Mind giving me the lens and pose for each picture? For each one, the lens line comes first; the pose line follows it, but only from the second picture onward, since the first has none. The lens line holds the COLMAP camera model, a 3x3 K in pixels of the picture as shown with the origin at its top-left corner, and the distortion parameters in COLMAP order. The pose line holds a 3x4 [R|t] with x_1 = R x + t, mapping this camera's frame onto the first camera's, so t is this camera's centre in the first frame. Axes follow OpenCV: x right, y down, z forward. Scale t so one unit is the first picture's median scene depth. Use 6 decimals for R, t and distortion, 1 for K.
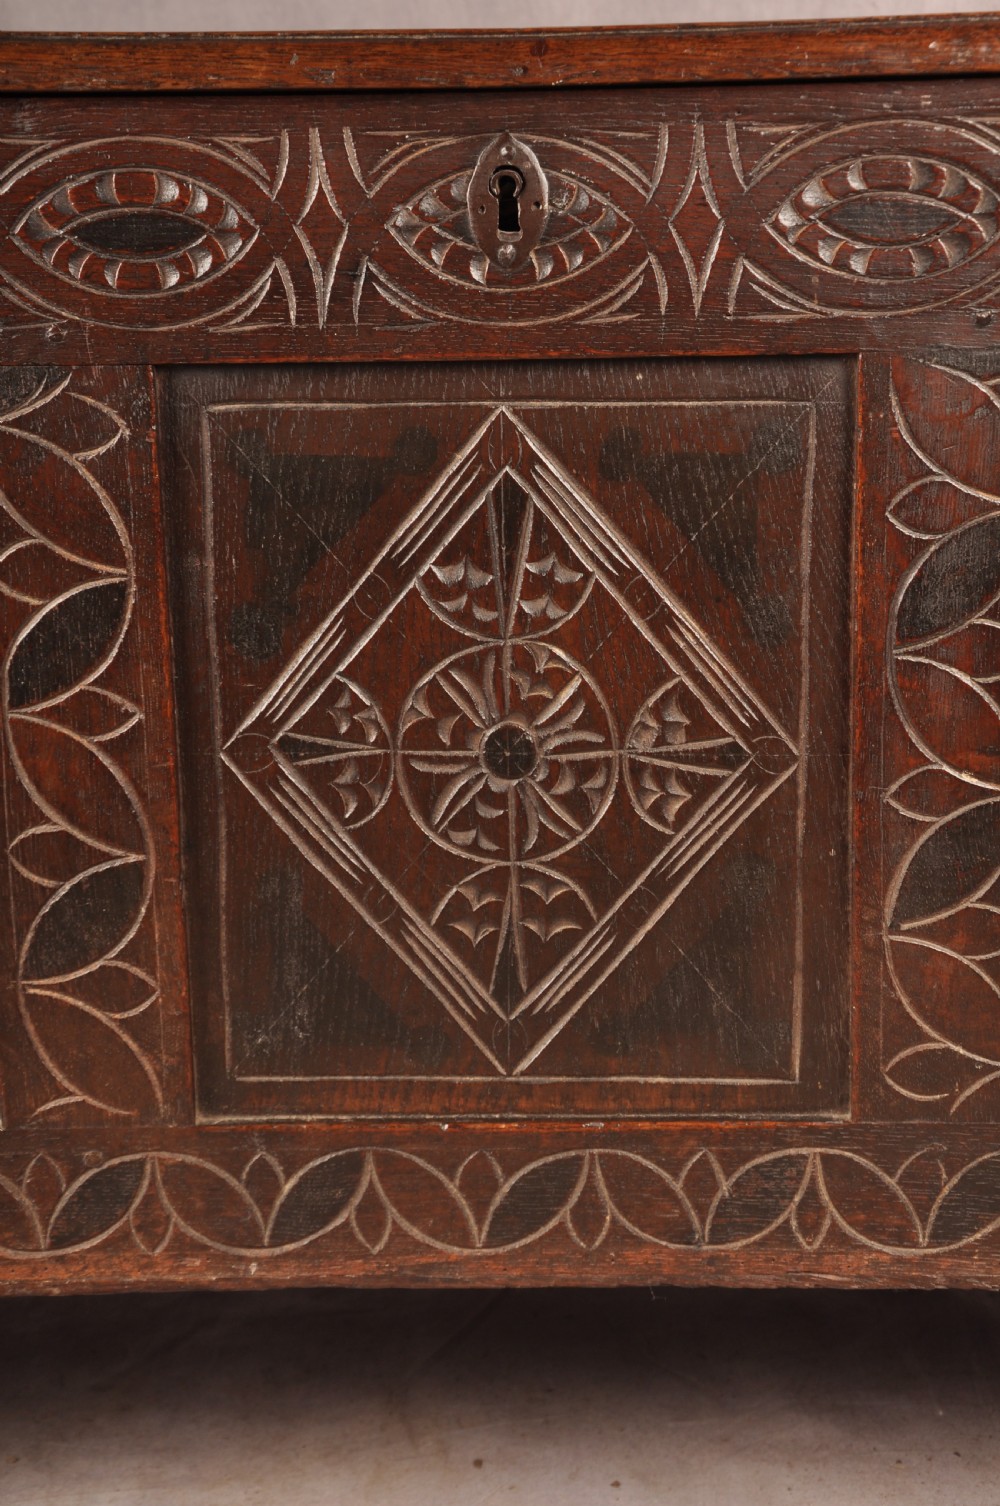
lens RADIAL K [[2468.0, 0, 502.9], [0, 2468.0, 728.4], [0, 0, 1]] dist [0.144189, 0.235371]
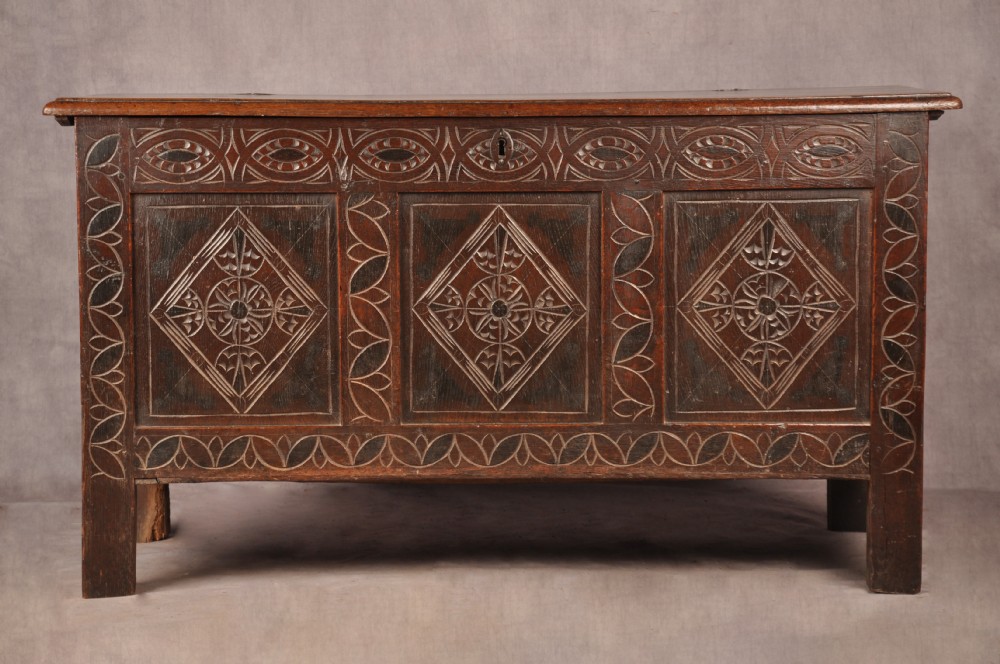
lens RADIAL K [[2856.3, 0, 515.7], [0, 2856.3, 305.5], [0, 0, 1]] dist [0.387192, -1.167919]
pose [[0.998705, 0.008257, 0.050208, -0.169400], [-0.003289, 0.995156, -0.098252, 0.384579], [-0.050776, 0.097960, 0.993894, -2.829708]]
